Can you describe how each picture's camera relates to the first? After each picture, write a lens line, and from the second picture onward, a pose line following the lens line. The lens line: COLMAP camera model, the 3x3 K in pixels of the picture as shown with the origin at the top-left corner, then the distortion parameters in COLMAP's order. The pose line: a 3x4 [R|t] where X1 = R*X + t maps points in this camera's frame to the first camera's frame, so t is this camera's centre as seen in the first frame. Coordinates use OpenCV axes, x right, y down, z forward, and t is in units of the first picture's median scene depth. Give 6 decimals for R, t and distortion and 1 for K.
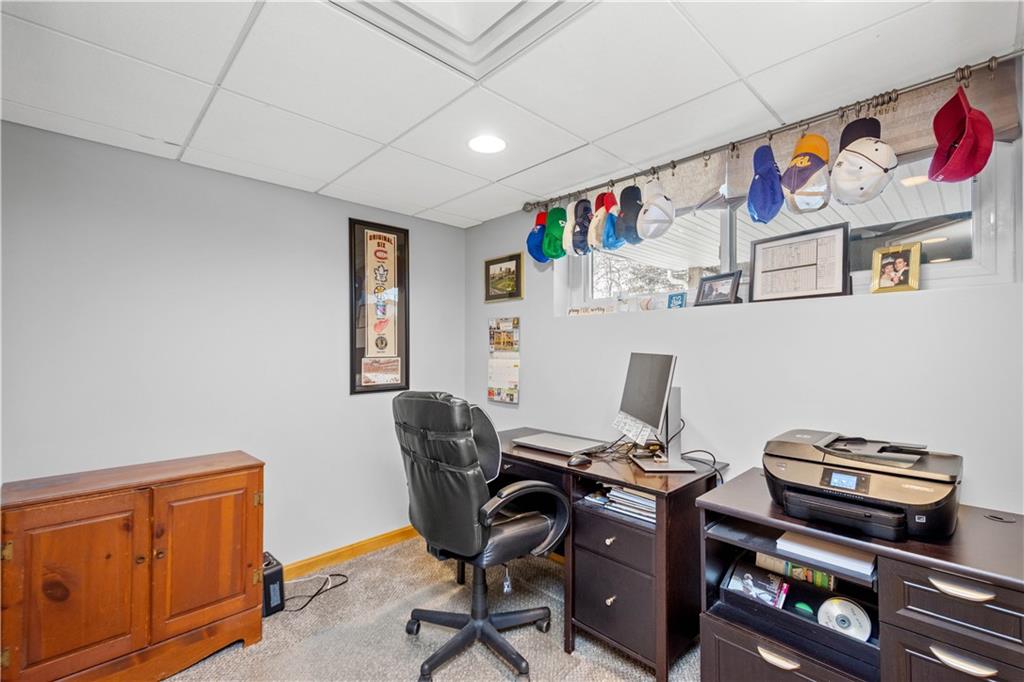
lens RADIAL K [[453.6, 0, 510.6], [0, 453.6, 346.0], [0, 0, 1]] dist [0.004321, -0.000102]
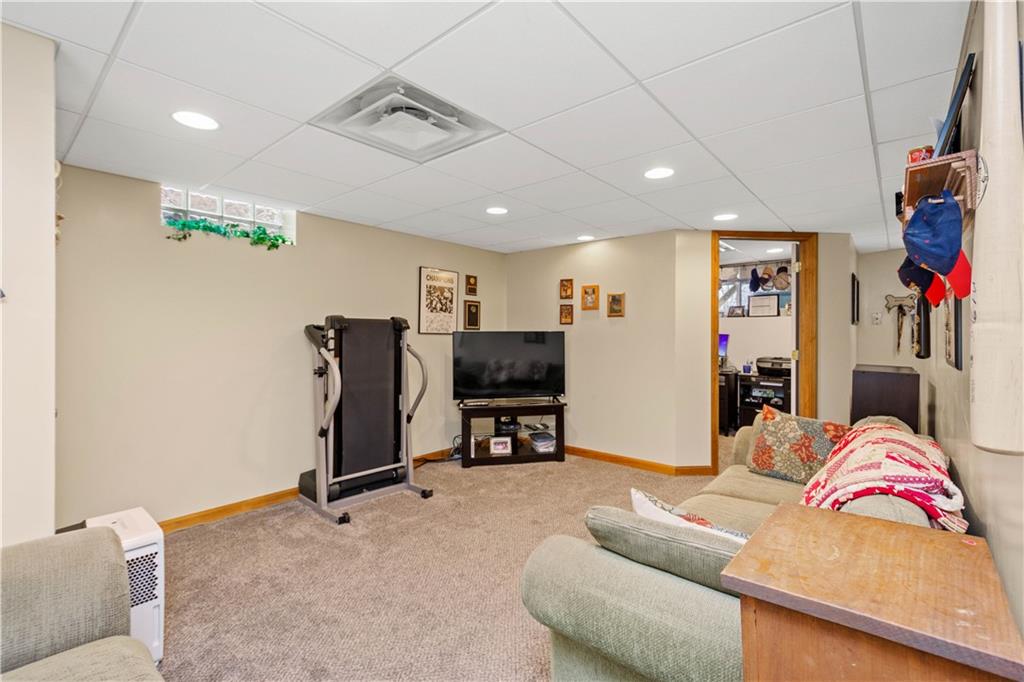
lens RADIAL K [[453.6, 0, 513.8], [0, 453.6, 336.2], [0, 0, 1]] dist [0.004321, -0.000102]
pose [[0.995016, -0.000289, 0.099712, -1.440164], [-0.000729, 0.999948, 0.010174, 0.001543], [-0.099710, -0.010196, 0.994964, -2.006980]]
